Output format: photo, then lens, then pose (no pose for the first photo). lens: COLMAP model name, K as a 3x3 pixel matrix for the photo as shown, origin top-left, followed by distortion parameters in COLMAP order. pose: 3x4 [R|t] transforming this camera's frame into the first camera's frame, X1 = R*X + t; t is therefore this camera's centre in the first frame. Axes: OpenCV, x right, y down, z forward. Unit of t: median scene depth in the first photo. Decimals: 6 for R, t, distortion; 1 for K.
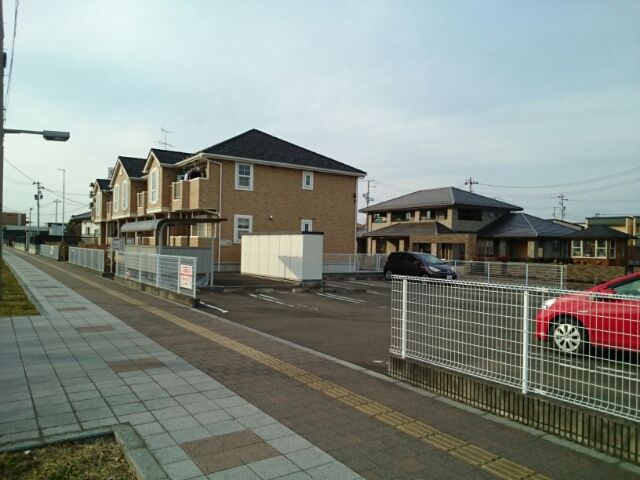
lens RADIAL K [[502.0, 0, 323.2], [0, 502.0, 246.8], [0, 0, 1]] dist [0.058410, -0.071337]
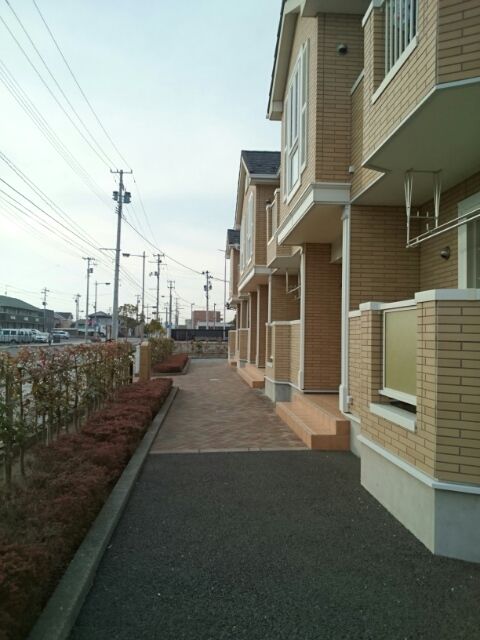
lens RADIAL K [[502.0, 0, 240.0], [0, 502.0, 320.0], [0, 0, 1]] dist [0.058410, -0.071337]
pose [[0.873804, -0.022511, -0.485757, -0.076202], [0.002173, 0.999099, -0.042390, -0.002249], [0.486274, 0.035985, 0.873065, 0.248754]]
